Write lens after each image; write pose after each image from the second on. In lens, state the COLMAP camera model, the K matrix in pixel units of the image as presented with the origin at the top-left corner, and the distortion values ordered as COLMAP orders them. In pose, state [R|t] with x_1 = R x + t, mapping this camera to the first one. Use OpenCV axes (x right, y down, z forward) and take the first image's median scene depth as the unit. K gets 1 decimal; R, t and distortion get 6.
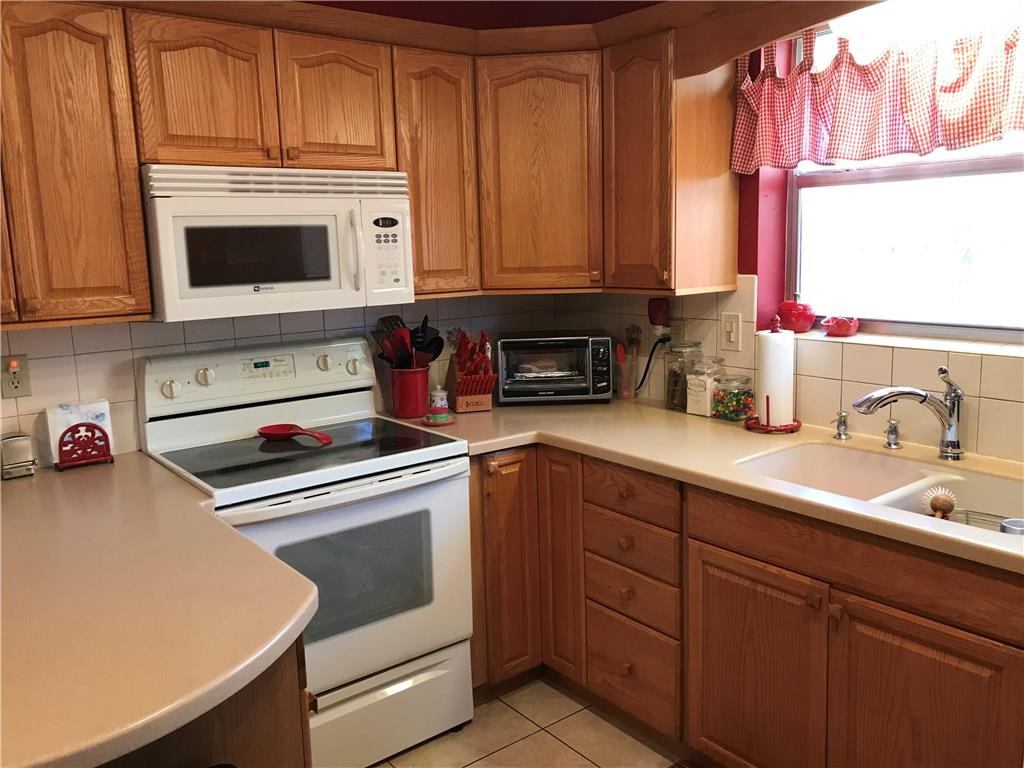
lens RADIAL K [[844.8, 0, 503.8], [0, 844.8, 365.9], [0, 0, 1]] dist [0.014933, -0.002462]
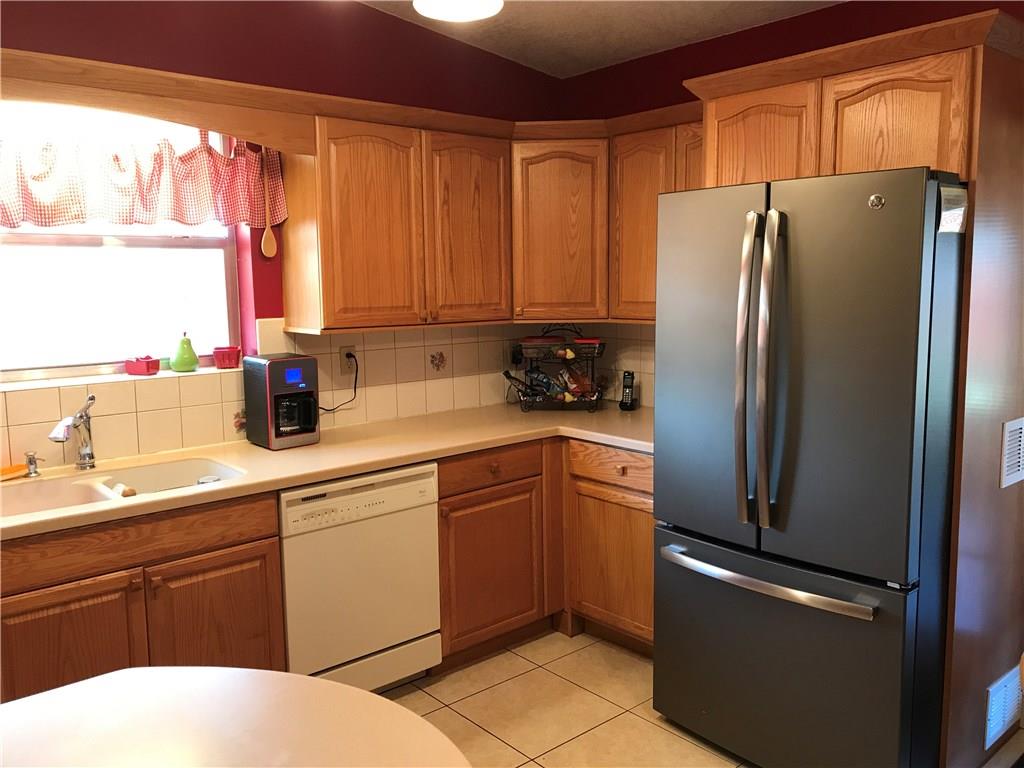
lens RADIAL K [[844.8, 0, 511.1], [0, 844.8, 377.6], [0, 0, 1]] dist [0.014933, -0.002462]
pose [[-0.048437, -0.093351, 0.994454, -0.660044], [0.163769, 0.981407, 0.100103, -0.041326], [-0.985309, 0.167710, -0.032248, 0.341758]]
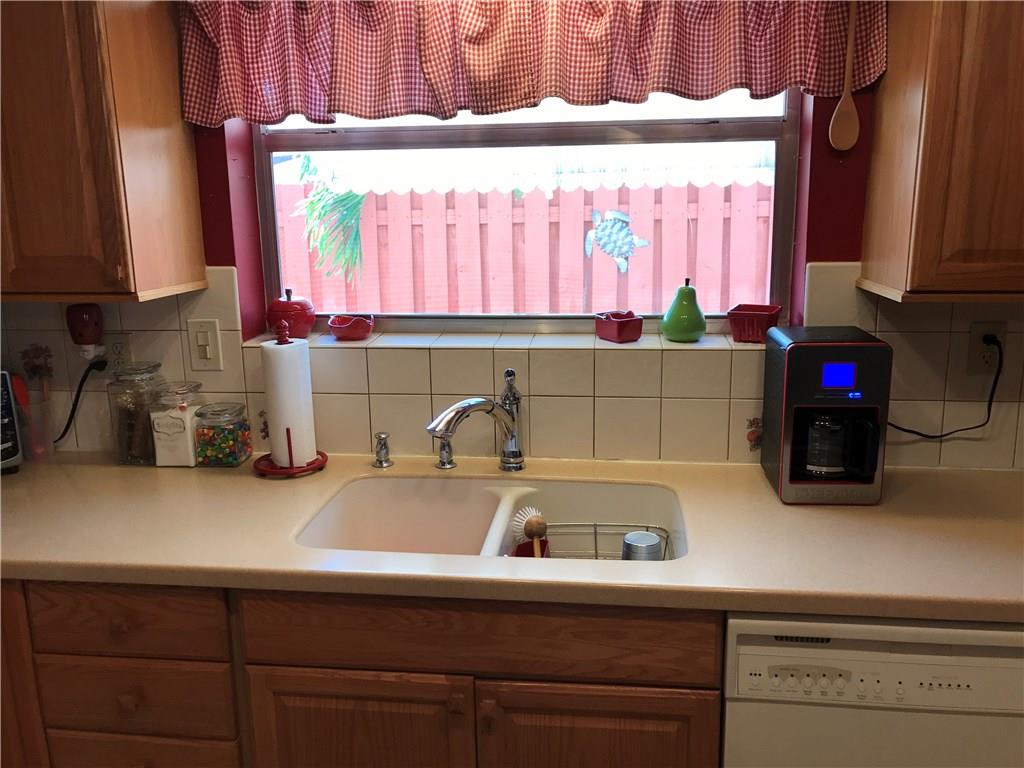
lens RADIAL K [[844.8, 0, 514.0], [0, 844.8, 372.2], [0, 0, 1]] dist [0.014933, -0.002462]
pose [[0.701065, -0.124408, 0.702161, -0.066642], [0.101944, 0.992035, 0.073983, -0.048699], [-0.705773, 0.019714, 0.708164, 0.327130]]
